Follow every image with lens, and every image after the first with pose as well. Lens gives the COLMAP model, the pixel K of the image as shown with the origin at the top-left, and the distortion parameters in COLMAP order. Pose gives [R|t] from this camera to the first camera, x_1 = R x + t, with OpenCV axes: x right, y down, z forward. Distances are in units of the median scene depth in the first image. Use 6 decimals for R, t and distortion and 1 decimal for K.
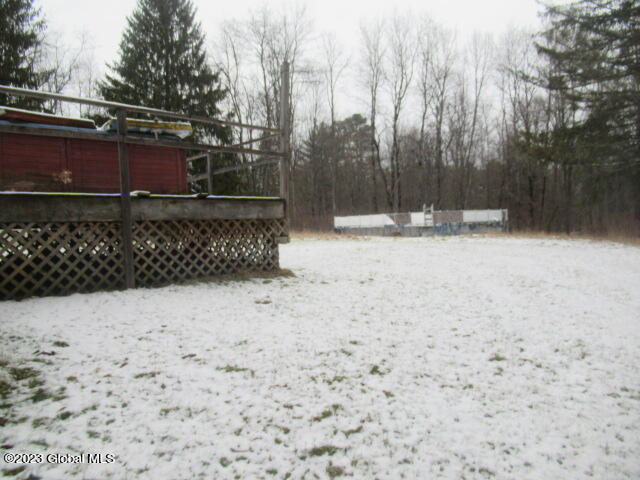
lens RADIAL K [[479.2, 0, 317.2], [0, 479.2, 242.1], [0, 0, 1]] dist [-0.000386, -0.001833]
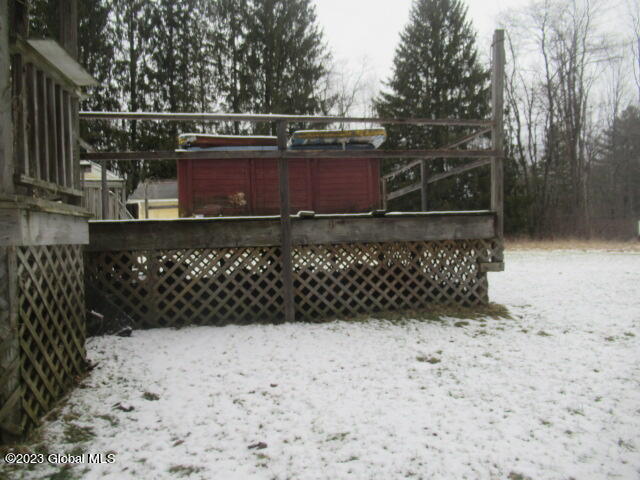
lens RADIAL K [[479.2, 0, 317.8], [0, 479.2, 238.5], [0, 0, 1]] dist [-0.000386, -0.001833]
pose [[0.839908, 0.000878, -0.542727, 0.088440], [-0.010638, 0.999833, -0.014845, -0.029363], [0.542624, 0.018242, 0.839778, 0.187534]]
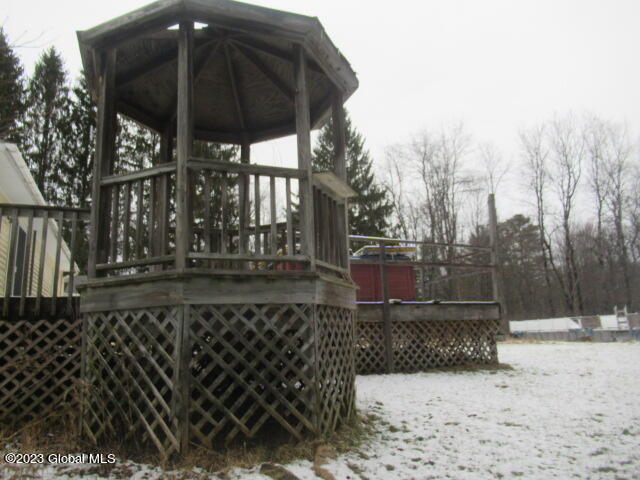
lens RADIAL K [[479.2, 0, 316.4], [0, 479.2, 238.6], [0, 0, 1]] dist [-0.000386, -0.001833]
pose [[0.948015, -0.065253, -0.311465, -0.099159], [-0.006804, 0.974372, -0.224842, 0.021796], [0.318154, 0.215272, 0.923274, -0.243094]]
